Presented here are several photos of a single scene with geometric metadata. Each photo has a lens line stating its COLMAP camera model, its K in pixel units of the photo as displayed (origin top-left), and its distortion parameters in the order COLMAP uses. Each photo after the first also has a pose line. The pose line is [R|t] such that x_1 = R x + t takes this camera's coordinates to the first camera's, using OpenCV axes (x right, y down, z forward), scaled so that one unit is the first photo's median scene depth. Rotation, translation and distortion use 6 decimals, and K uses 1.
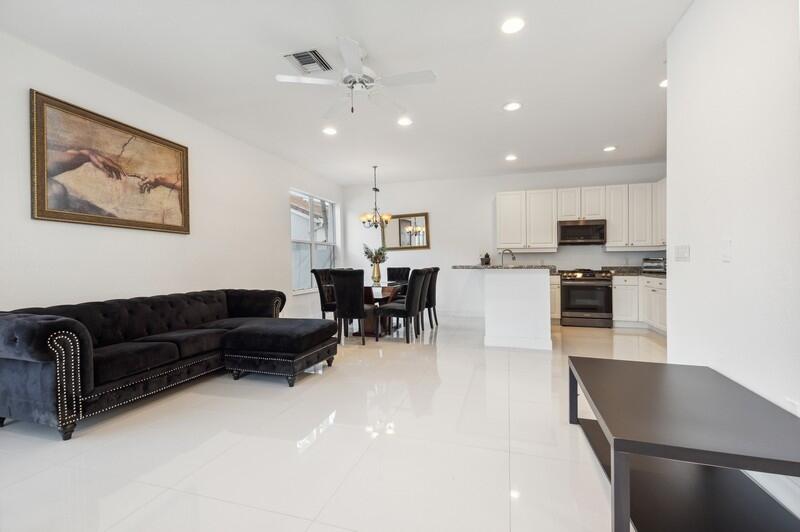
lens RADIAL K [[355.7, 0, 400.8], [0, 355.7, 267.2], [0, 0, 1]] dist [0.004623, -0.000175]
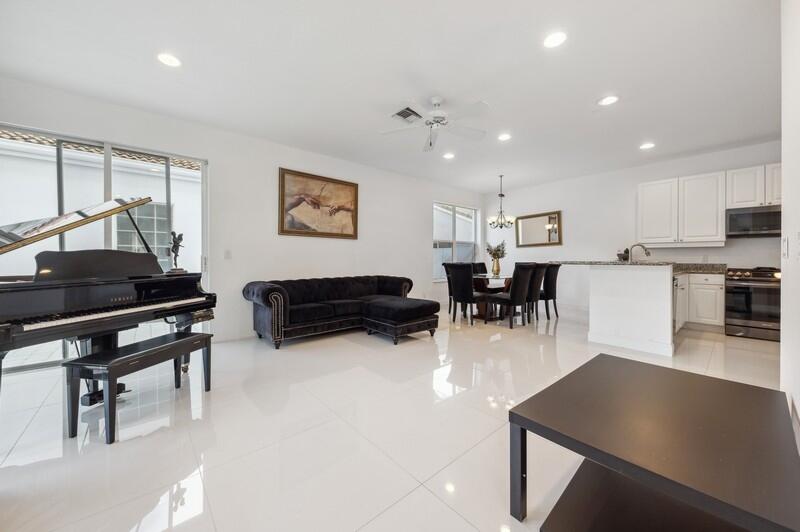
lens RADIAL K [[298.9, 0, 398.2], [0, 298.9, 258.2], [0, 0, 1]] dist [-0.000561, -0.000602]
pose [[0.842932, 0.004790, -0.537998, 0.188747], [-0.010797, 0.999910, -0.008014, -0.000753], [0.537911, 0.012564, 0.842908, -0.005322]]
